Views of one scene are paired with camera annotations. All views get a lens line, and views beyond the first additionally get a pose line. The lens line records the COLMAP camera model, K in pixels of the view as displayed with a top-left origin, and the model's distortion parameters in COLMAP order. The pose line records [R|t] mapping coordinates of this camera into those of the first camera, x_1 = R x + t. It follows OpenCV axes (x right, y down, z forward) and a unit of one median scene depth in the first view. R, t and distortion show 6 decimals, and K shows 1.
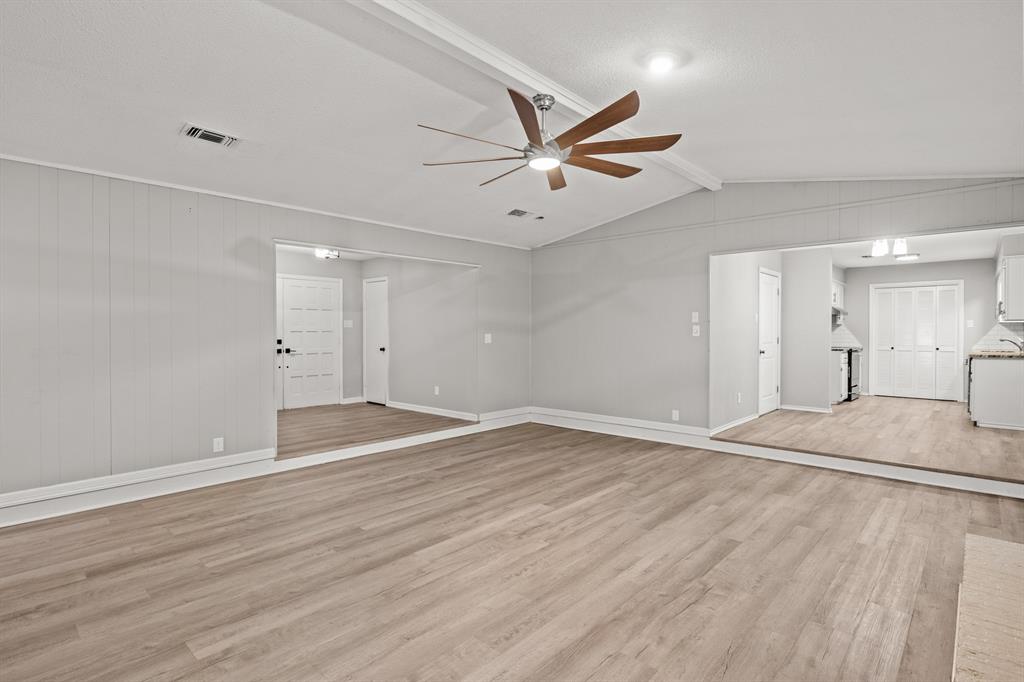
lens RADIAL K [[511.8, 0, 514.3], [0, 511.8, 330.0], [0, 0, 1]] dist [-0.005261, 0.000908]
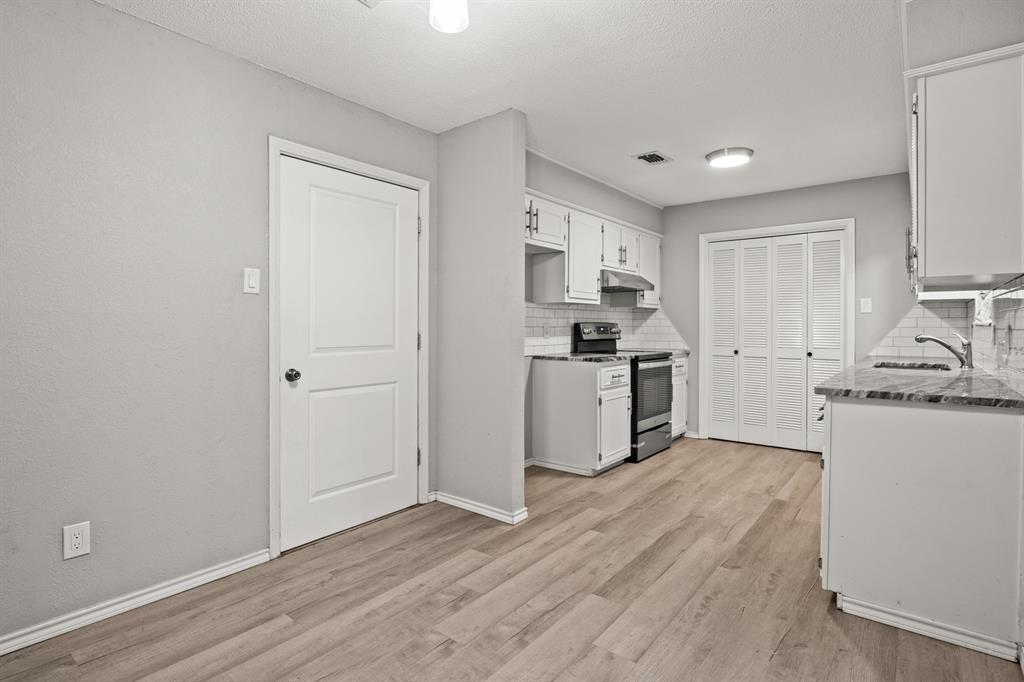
lens RADIAL K [[511.8, 0, 514.3], [0, 511.8, 330.0], [0, 0, 1]] dist [-0.005261, 0.000908]
pose [[0.997548, -0.003909, 0.069873, 0.509246], [0.003124, 0.999931, 0.011342, 0.005630], [-0.069912, -0.011096, 0.997491, 0.517683]]
